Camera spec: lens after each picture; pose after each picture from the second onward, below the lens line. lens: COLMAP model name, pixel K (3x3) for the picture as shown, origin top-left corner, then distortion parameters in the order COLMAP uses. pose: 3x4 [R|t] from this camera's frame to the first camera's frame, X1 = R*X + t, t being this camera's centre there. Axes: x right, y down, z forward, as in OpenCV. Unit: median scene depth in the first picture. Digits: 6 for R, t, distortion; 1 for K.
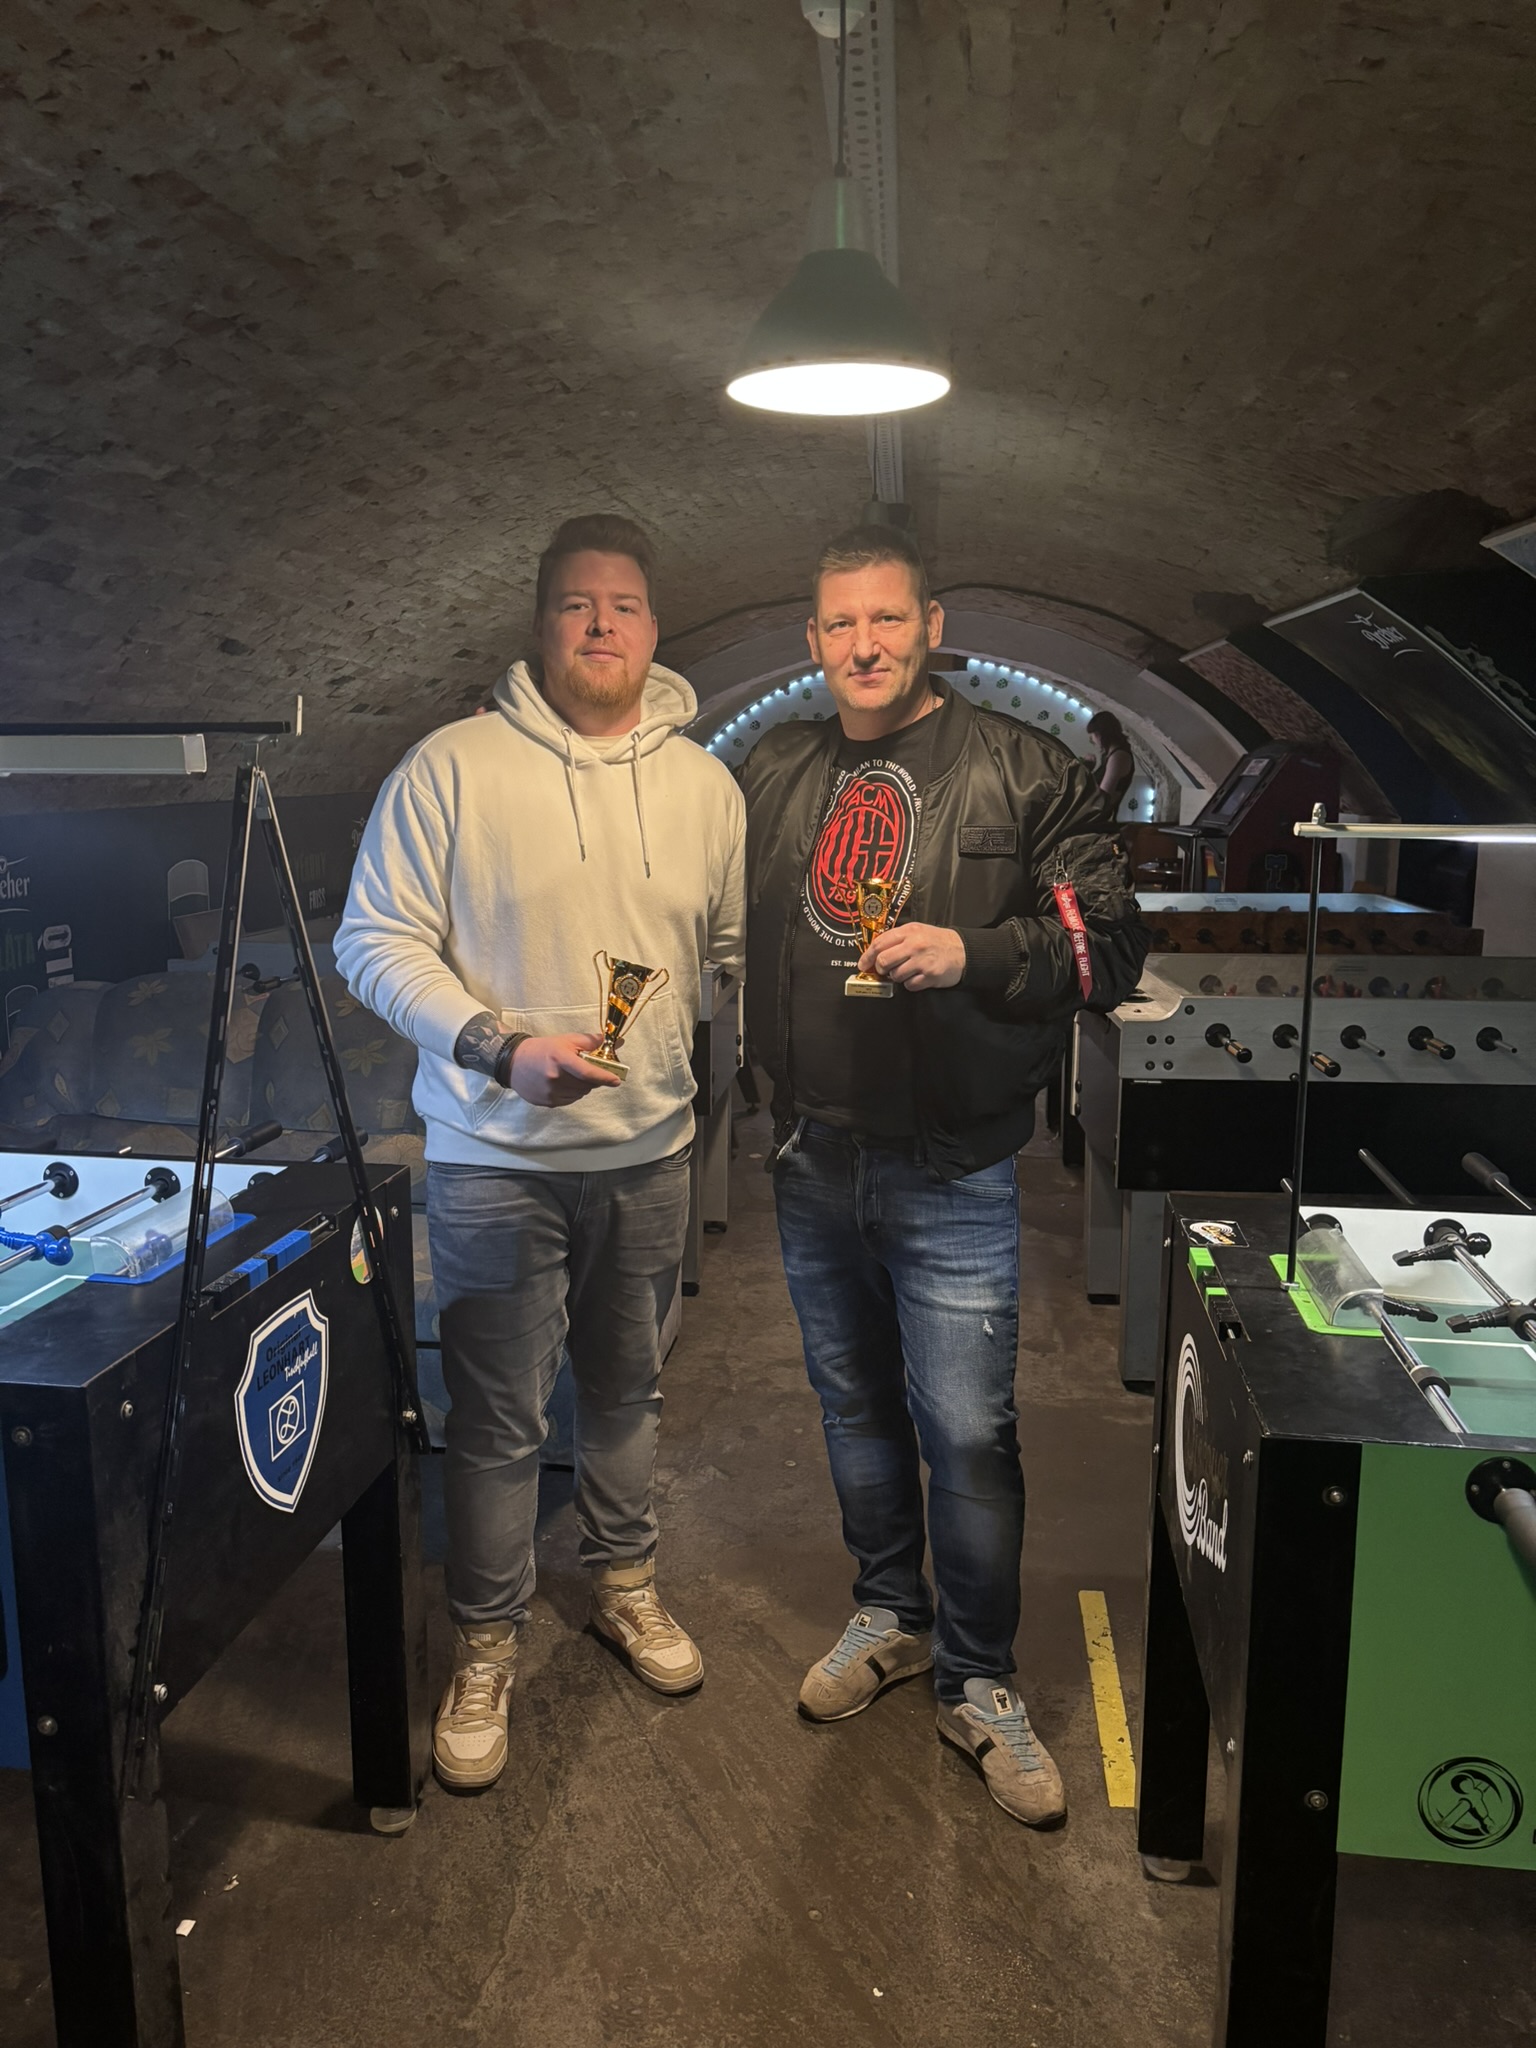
lens RADIAL K [[1548.3, 0, 735.9], [0, 1548.3, 1056.9], [0, 0, 1]] dist [0.009260, -0.006270]
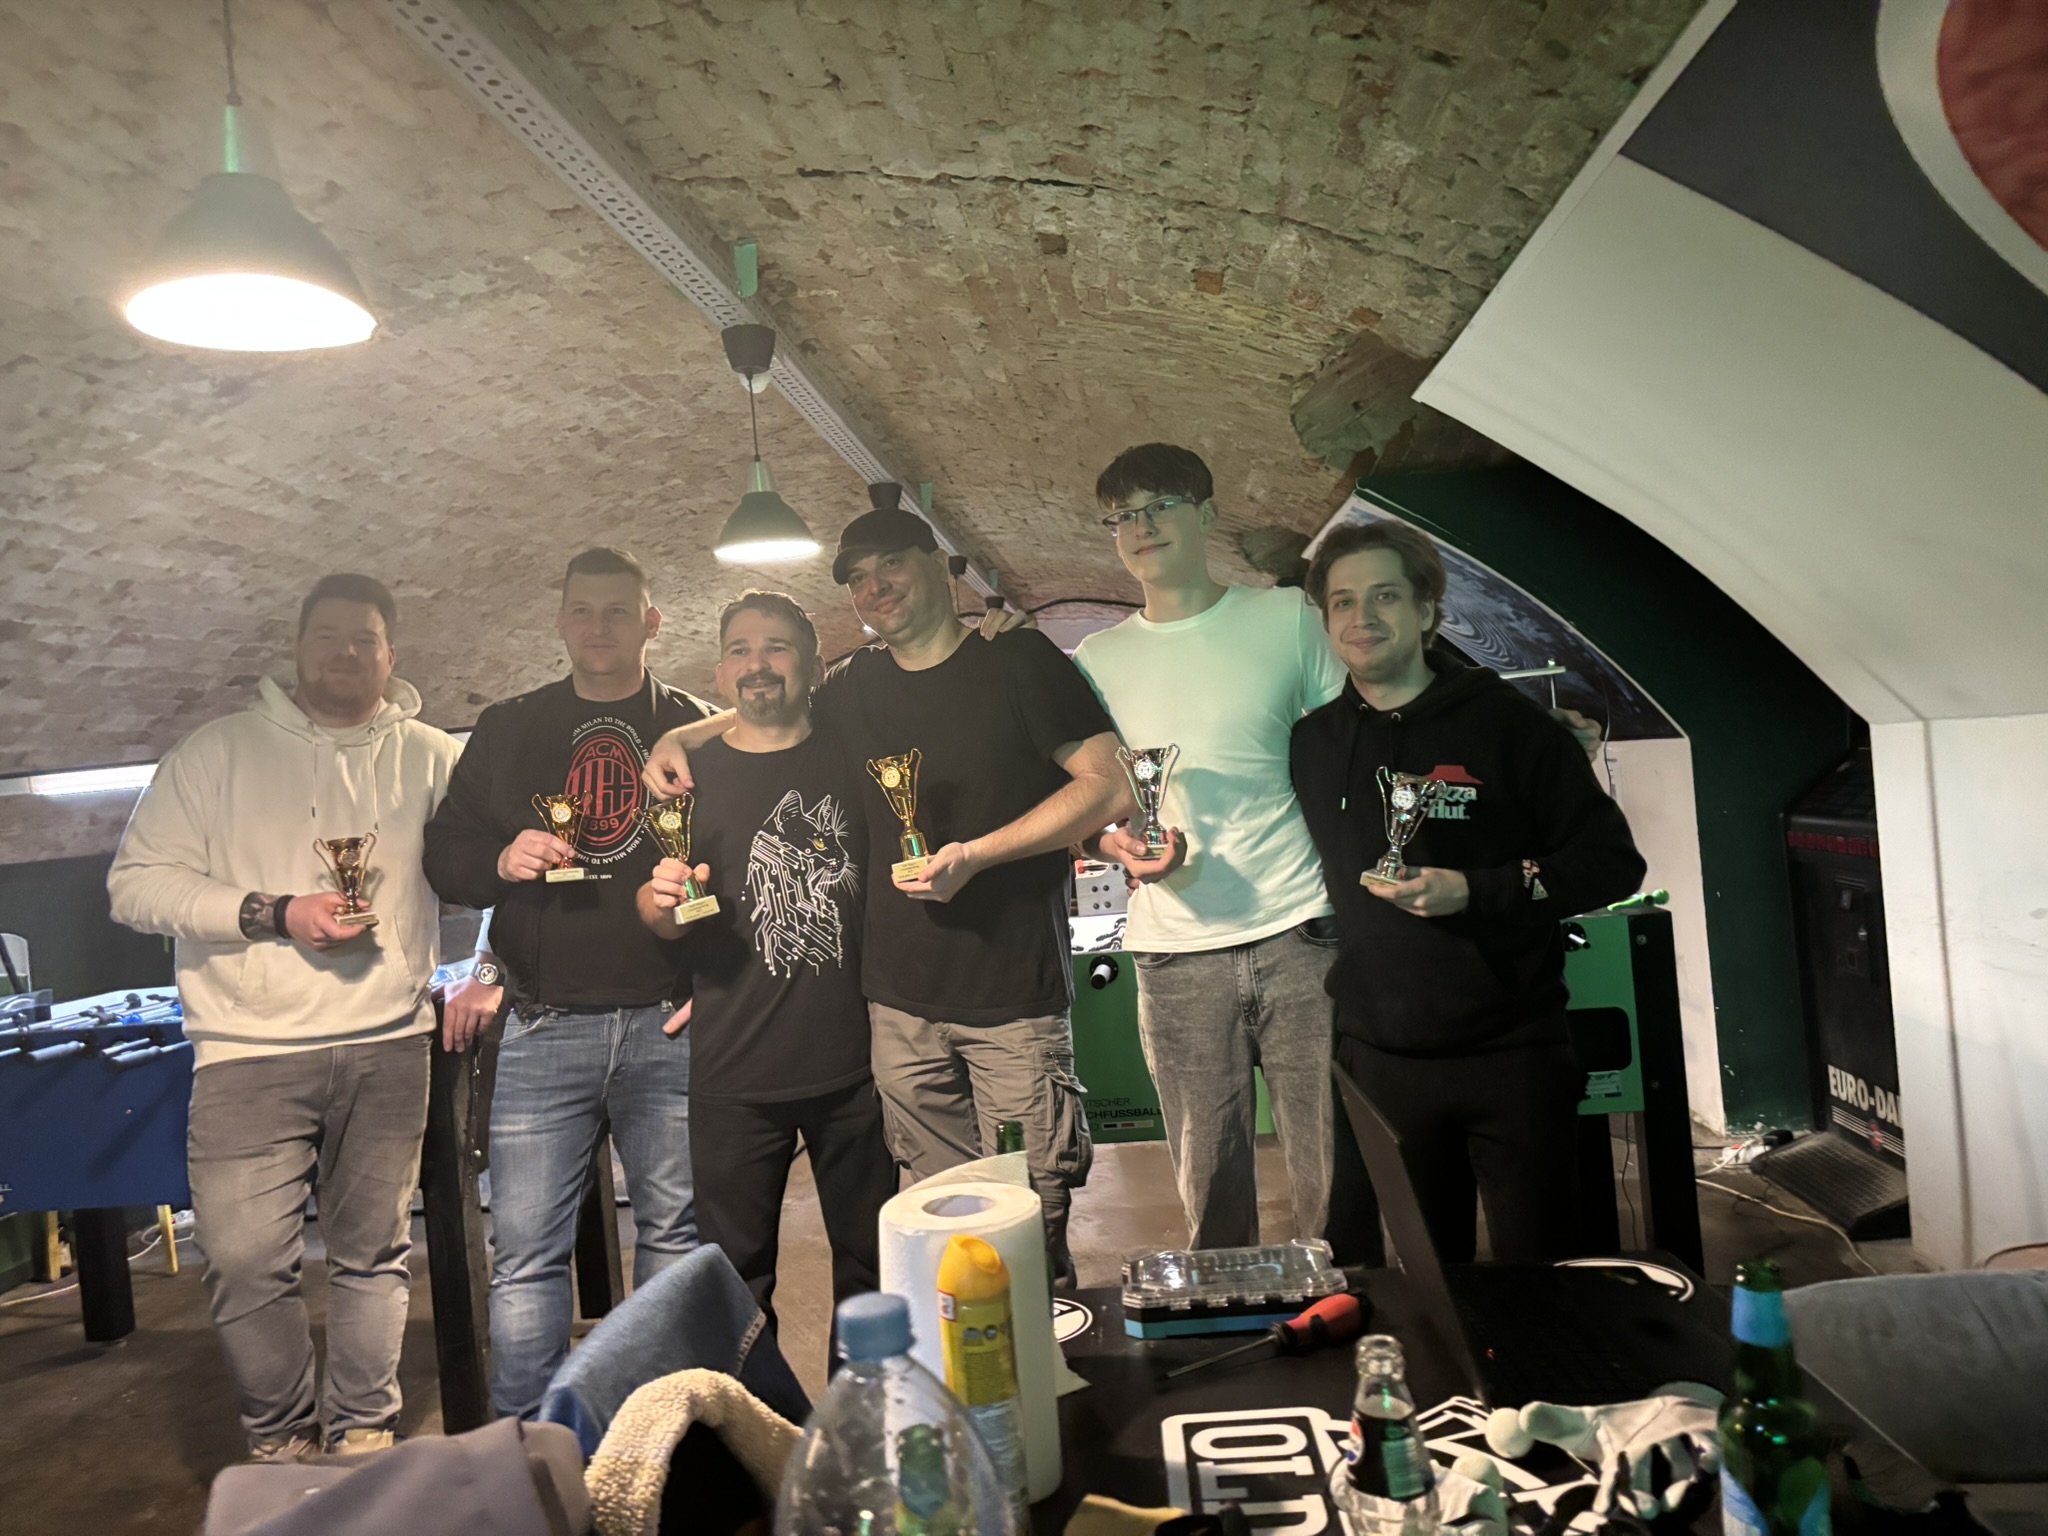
lens RADIAL K [[1533.6, 0, 1018.4], [0, 1533.6, 793.2], [0, 0, 1]] dist [0.001234, -0.028635]
pose [[0.994835, -0.094954, 0.035864, 0.129258], [0.099693, 0.980481, -0.169465, 0.126956], [-0.019073, 0.172165, 0.984883, -0.444565]]
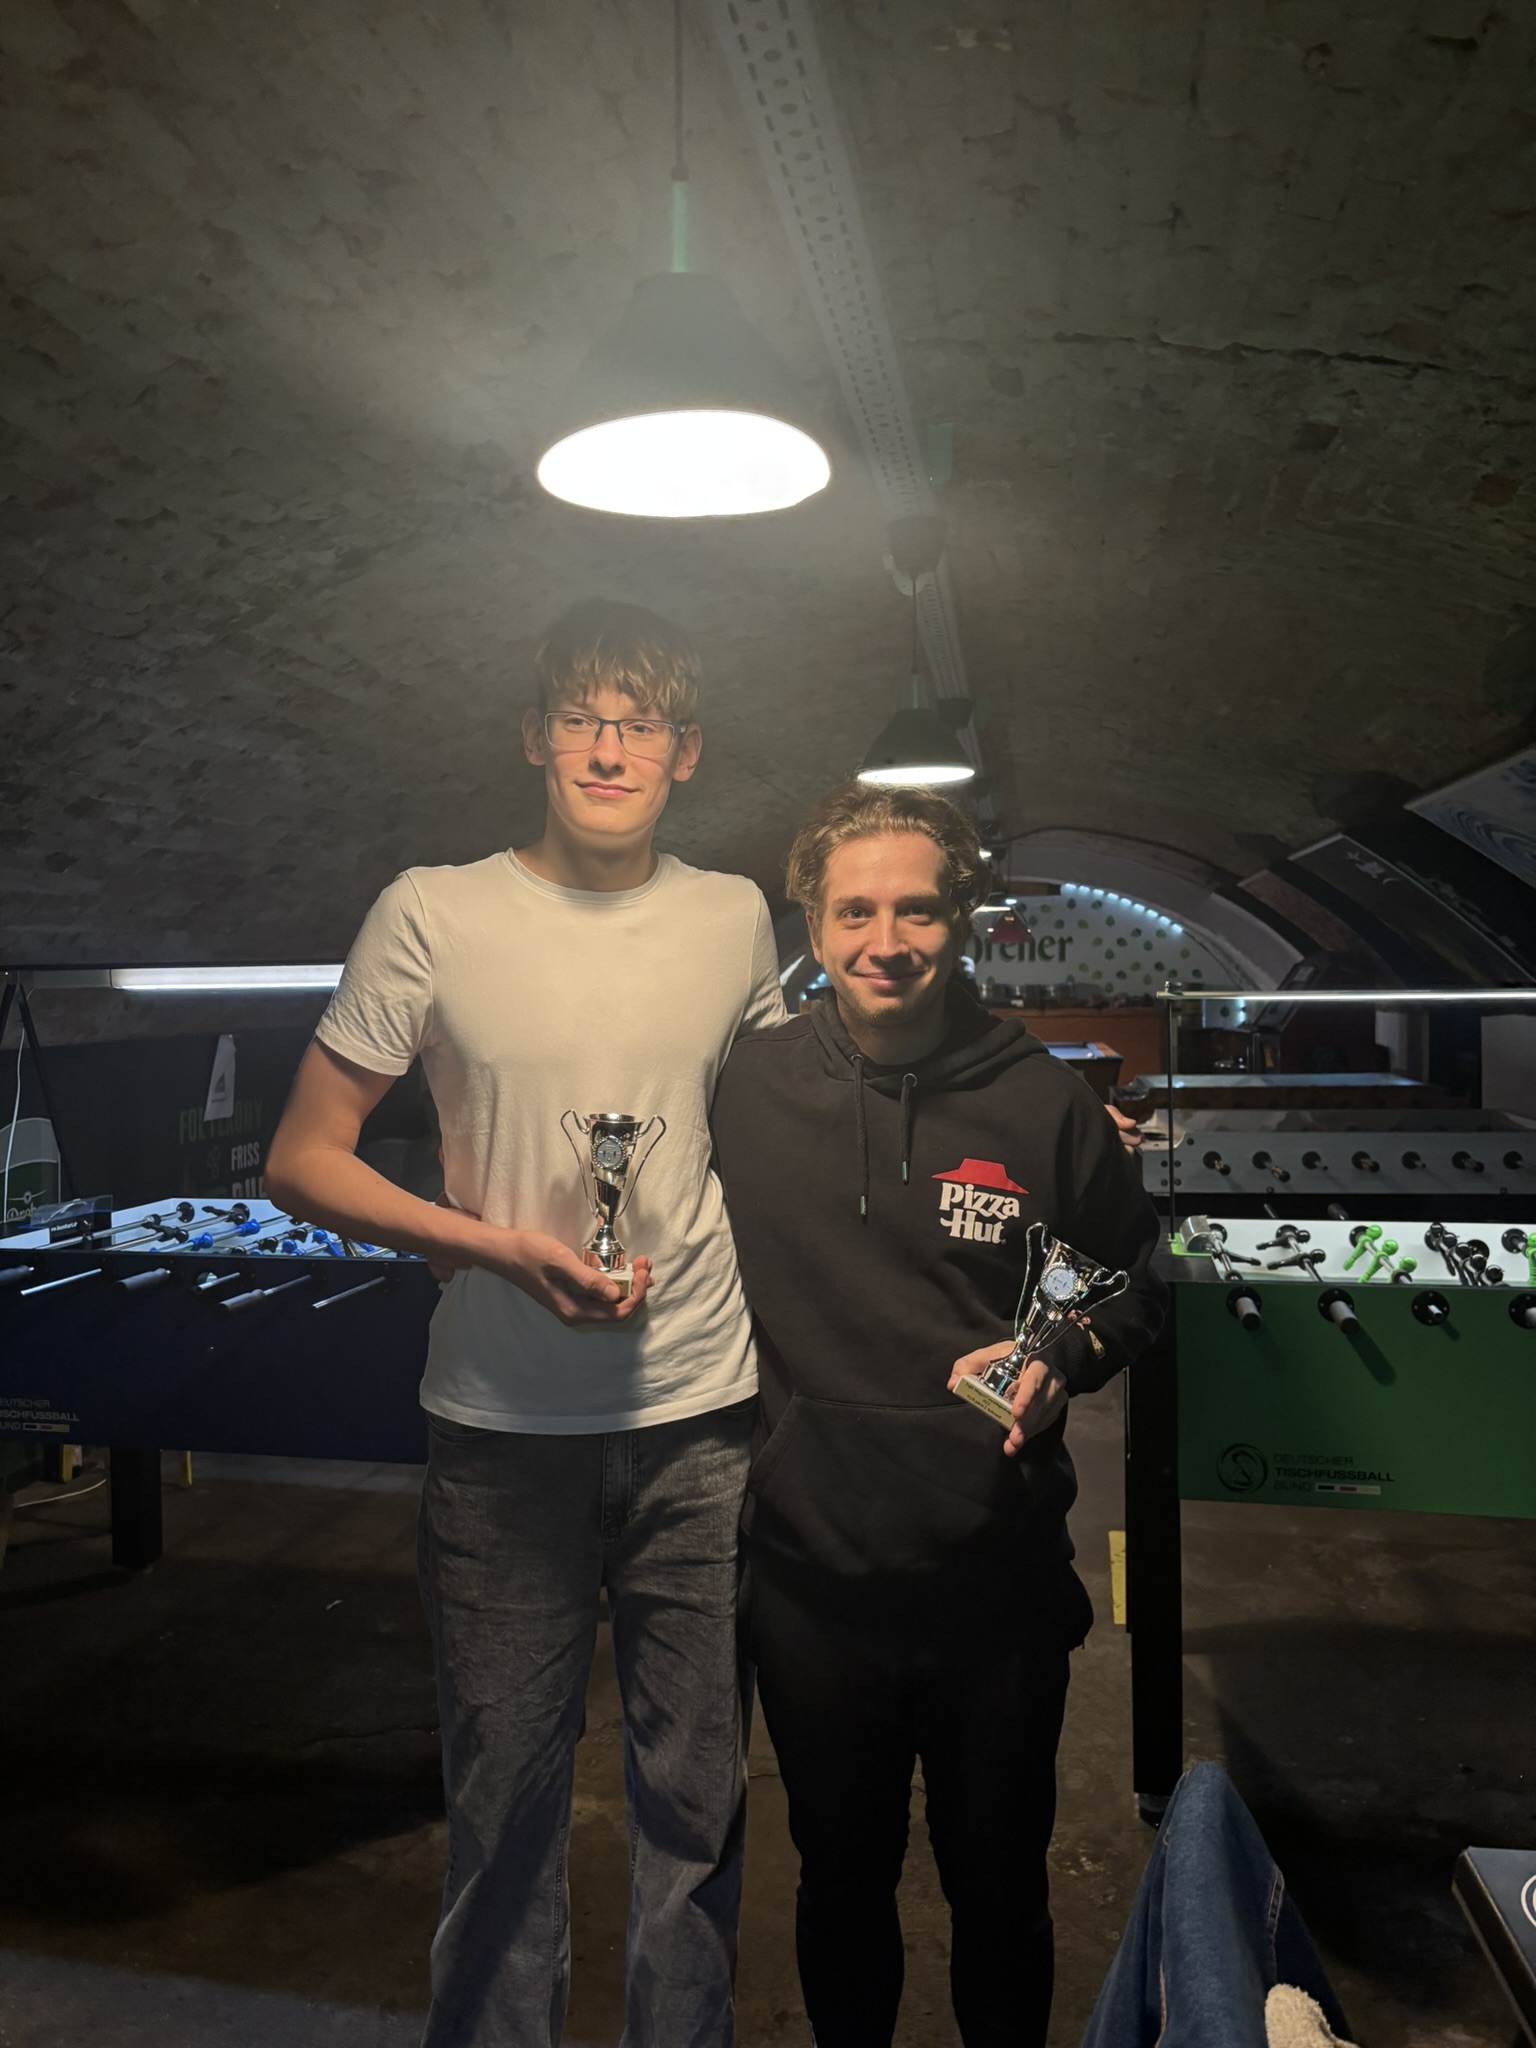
lens RADIAL K [[1548.3, 0, 735.9], [0, 1548.3, 1056.9], [0, 0, 1]] dist [0.009260, -0.006270]
pose [[0.997091, -0.013179, -0.075071, -0.007063], [0.002537, 0.990131, -0.140119, 0.076240], [0.076177, 0.139521, 0.987285, -0.359113]]
